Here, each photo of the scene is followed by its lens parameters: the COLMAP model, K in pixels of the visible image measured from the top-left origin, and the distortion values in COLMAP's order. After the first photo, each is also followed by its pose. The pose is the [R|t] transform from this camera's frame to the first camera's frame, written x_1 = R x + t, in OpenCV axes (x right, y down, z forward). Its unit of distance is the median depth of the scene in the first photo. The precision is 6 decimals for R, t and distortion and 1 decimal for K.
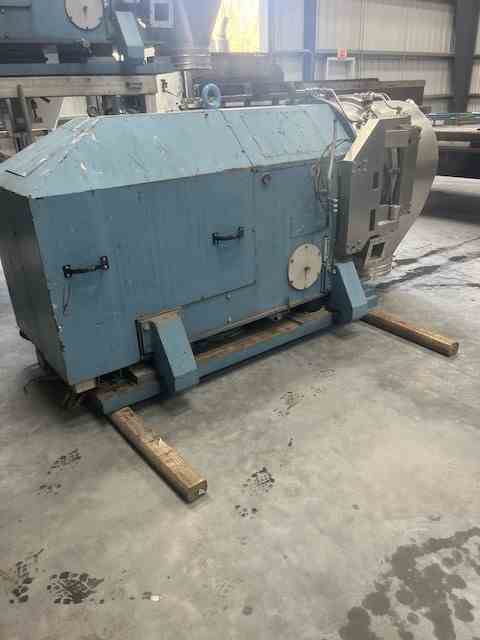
lens RADIAL K [[482.8, 0, 239.3], [0, 482.8, 325.5], [0, 0, 1]] dist [0.083218, -0.103927]
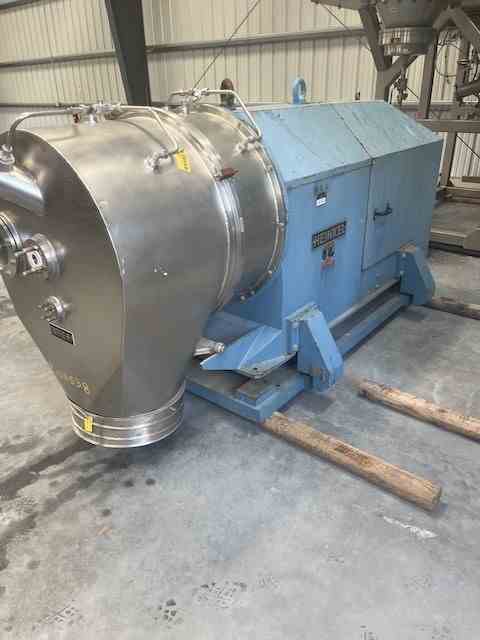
lens RADIAL K [[482.8, 0, 239.3], [0, 482.8, 325.5], [0, 0, 1]] dist [0.083218, -0.103927]
pose [[-0.970929, 0.157706, -0.180070, 0.281953], [-0.041021, 0.631520, 0.774274, -0.847737], [0.235826, 0.759152, -0.606692, 1.763342]]
